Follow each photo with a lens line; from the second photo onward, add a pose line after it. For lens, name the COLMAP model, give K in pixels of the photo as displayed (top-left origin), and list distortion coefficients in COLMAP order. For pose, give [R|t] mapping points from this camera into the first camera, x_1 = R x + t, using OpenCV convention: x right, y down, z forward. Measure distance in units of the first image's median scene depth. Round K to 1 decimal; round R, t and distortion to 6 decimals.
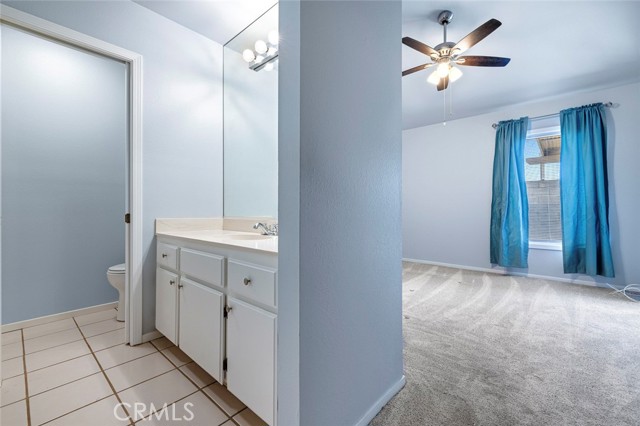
lens RADIAL K [[269.3, 0, 320.9], [0, 269.3, 210.1], [0, 0, 1]] dist [0.001579, -0.000236]
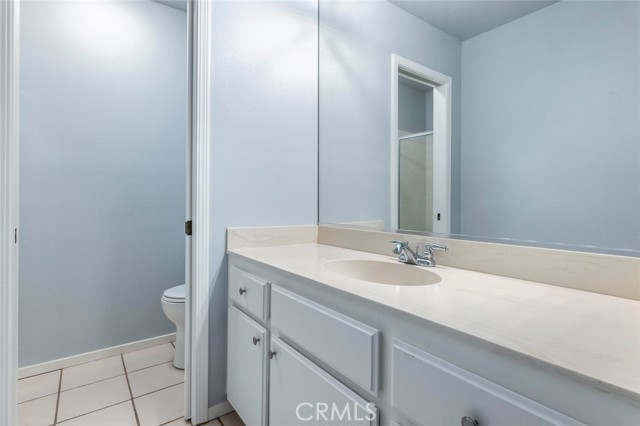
lens RADIAL K [[307.4, 0, 329.8], [0, 307.4, 206.6], [0, 0, 1]] dist [0.001774, 0.000581]
pose [[0.982893, 0.009563, -0.183931, -0.240266], [-0.007863, 0.999919, 0.009973, -0.029928], [0.184012, -0.008356, 0.982888, 0.325673]]
